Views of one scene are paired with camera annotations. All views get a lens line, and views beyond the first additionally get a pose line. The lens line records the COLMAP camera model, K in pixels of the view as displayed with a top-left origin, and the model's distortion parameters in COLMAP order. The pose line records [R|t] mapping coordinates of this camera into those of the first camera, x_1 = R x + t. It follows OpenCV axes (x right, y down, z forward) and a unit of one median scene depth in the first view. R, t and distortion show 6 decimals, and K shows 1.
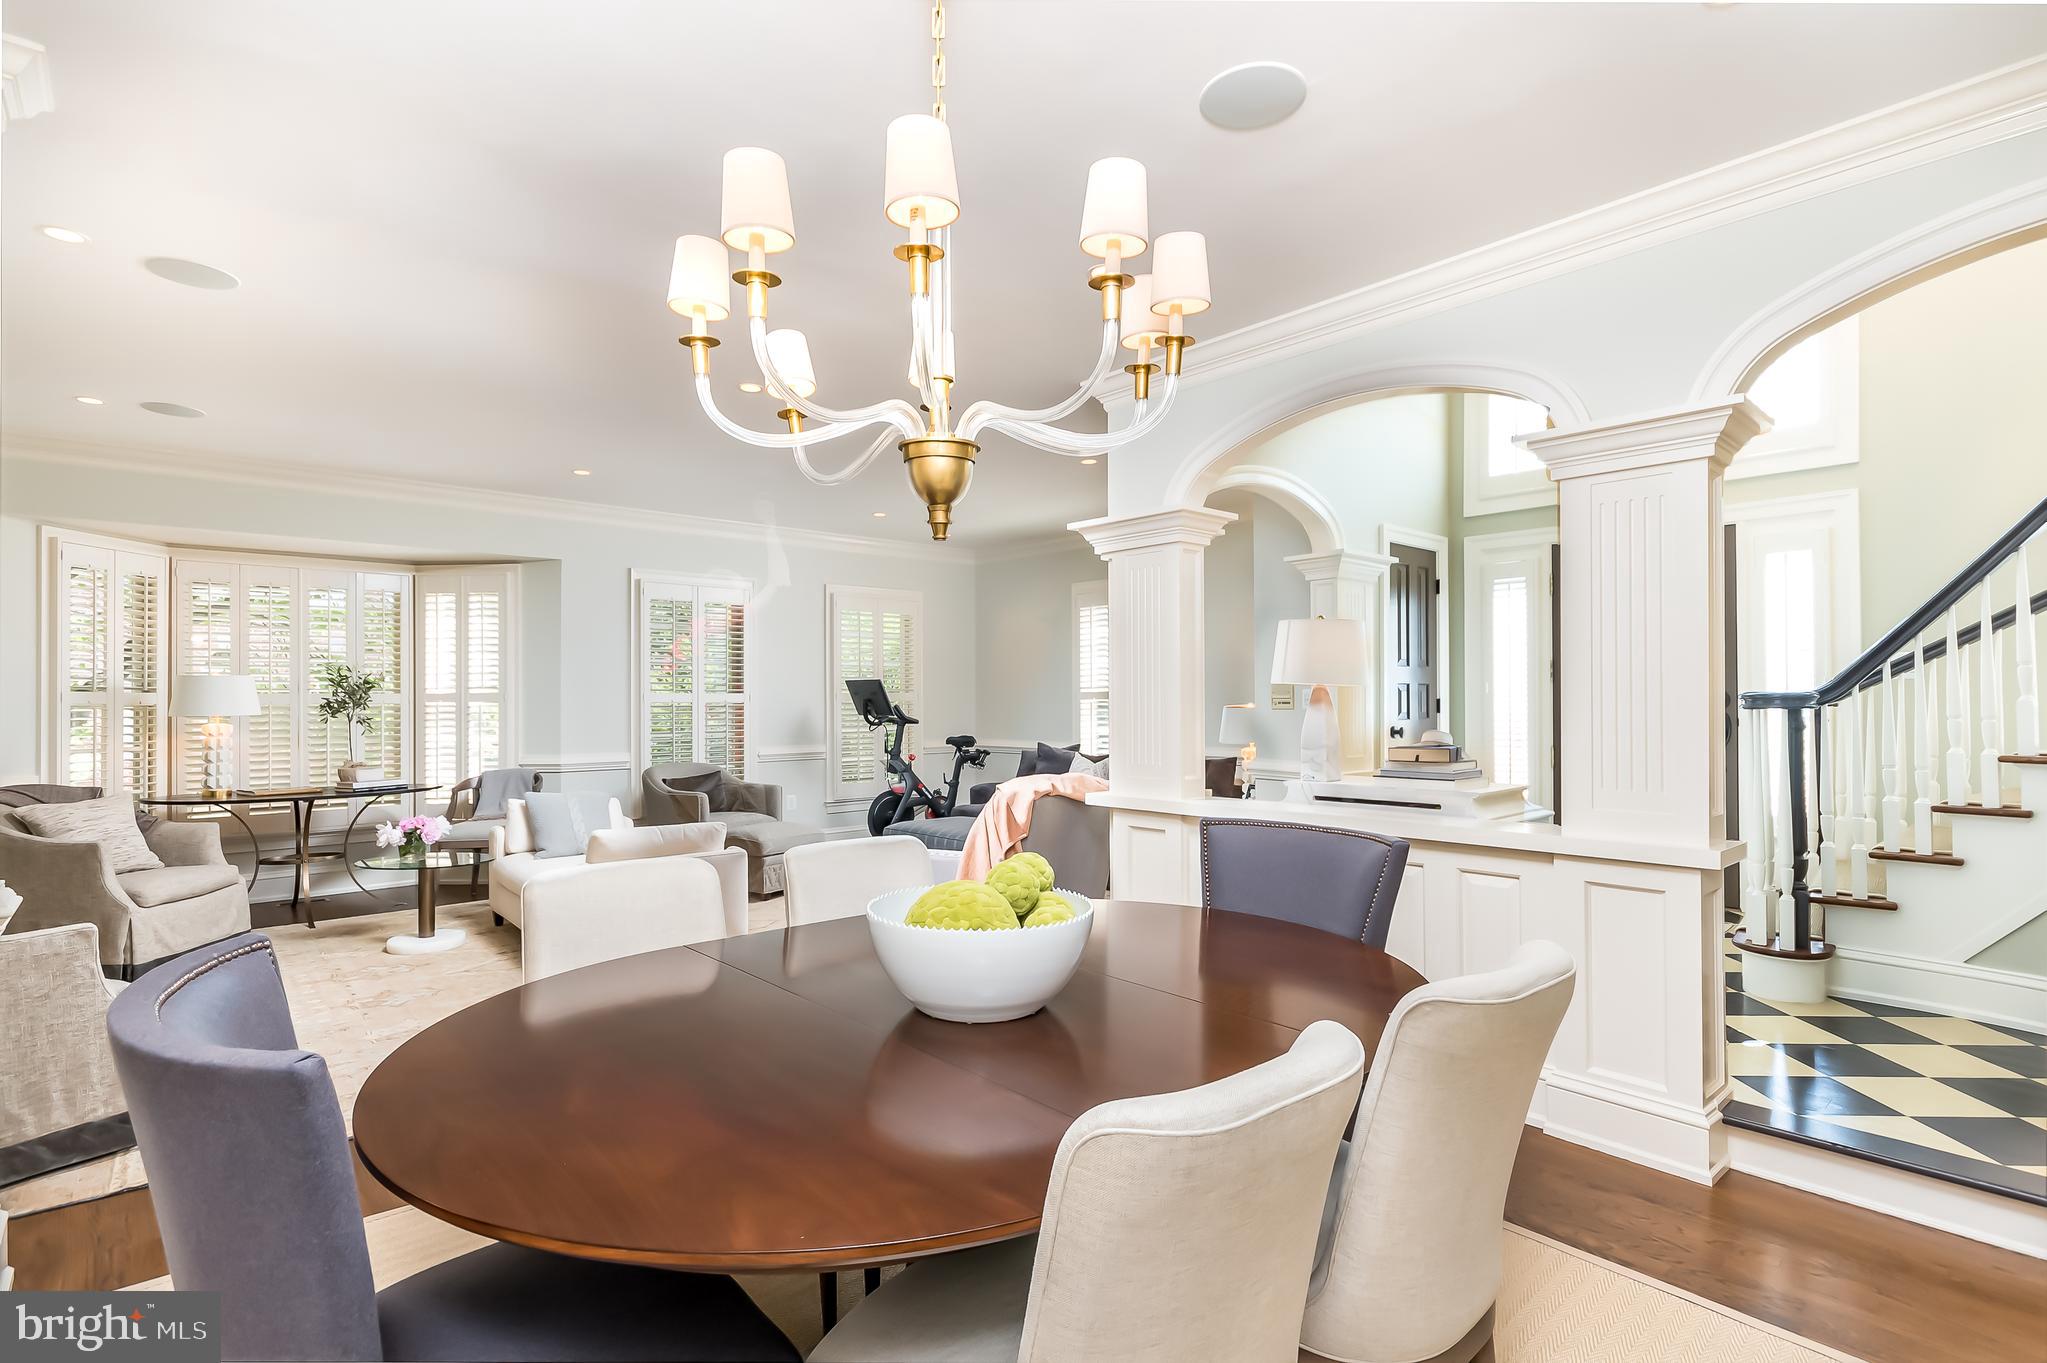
lens RADIAL K [[971.3, 0, 1028.1], [0, 971.3, 691.2], [0, 0, 1]] dist [0.001197, 0.000944]
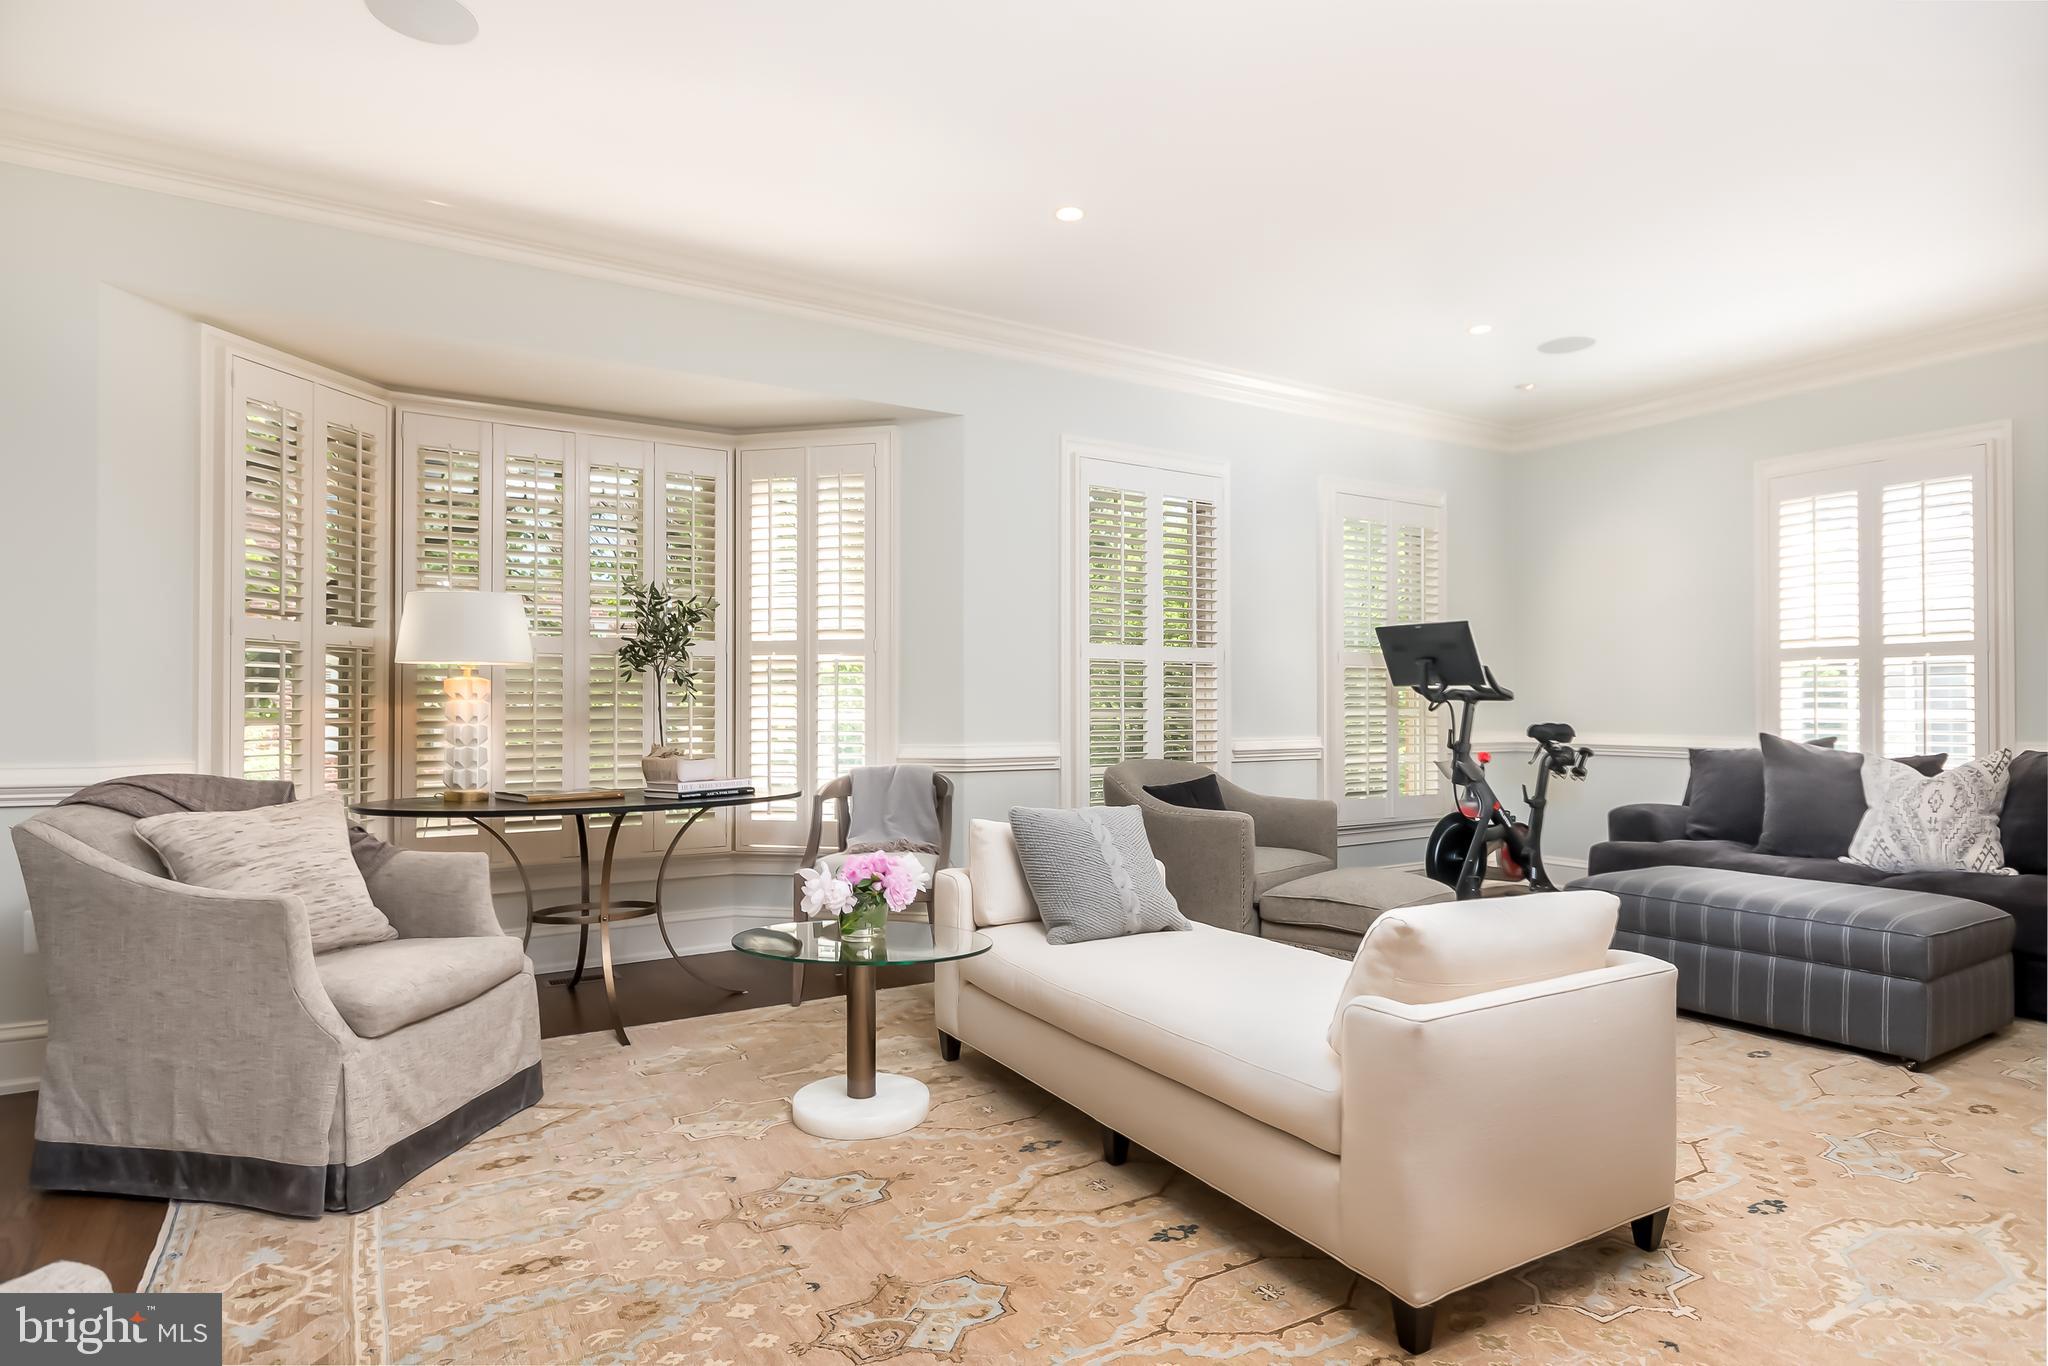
lens RADIAL K [[1093.8, 0, 1021.1], [0, 1093.8, 689.7], [0, 0, 1]] dist [0.017224, 0.000751]
pose [[0.984408, 0.000343, -0.175898, -0.372778], [-0.001657, 0.999972, -0.007328, 0.042852], [0.175891, 0.007505, 0.984381, 0.391646]]
